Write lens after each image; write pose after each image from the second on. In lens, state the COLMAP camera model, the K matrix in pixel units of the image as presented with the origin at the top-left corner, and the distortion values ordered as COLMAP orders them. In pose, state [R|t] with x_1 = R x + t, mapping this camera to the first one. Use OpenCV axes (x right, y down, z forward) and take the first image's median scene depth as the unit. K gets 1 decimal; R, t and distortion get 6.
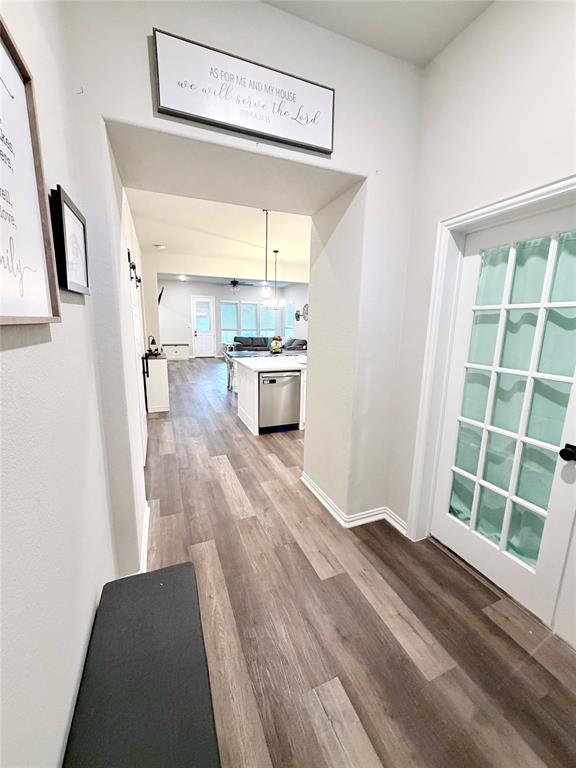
lens RADIAL K [[305.1, 0, 290.4], [0, 305.1, 382.3], [0, 0, 1]] dist [-0.002139, -0.000193]
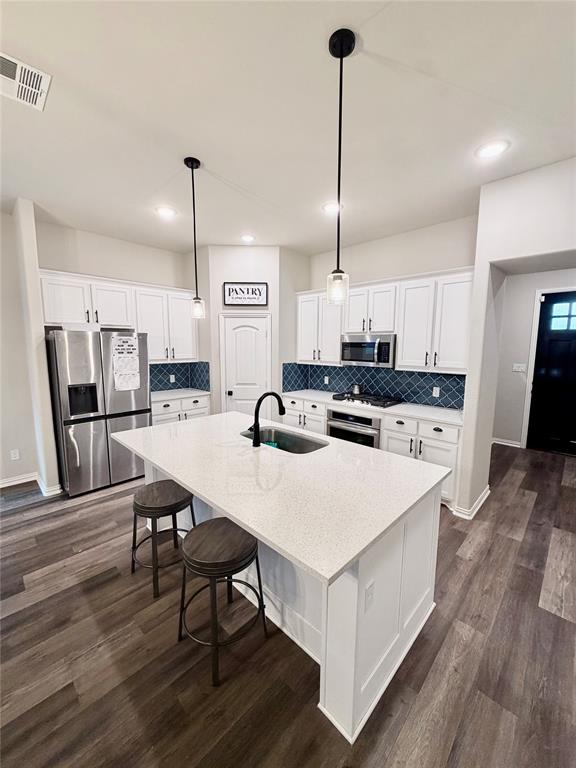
lens RADIAL K [[305.1, 0, 286.0], [0, 305.1, 382.7], [0, 0, 1]] dist [-0.002139, -0.000193]
pose [[-0.383109, -0.136452, 0.913569, -0.165352], [0.164877, 0.963044, 0.212983, -0.119358], [-0.908869, 0.232222, -0.346453, 0.514065]]
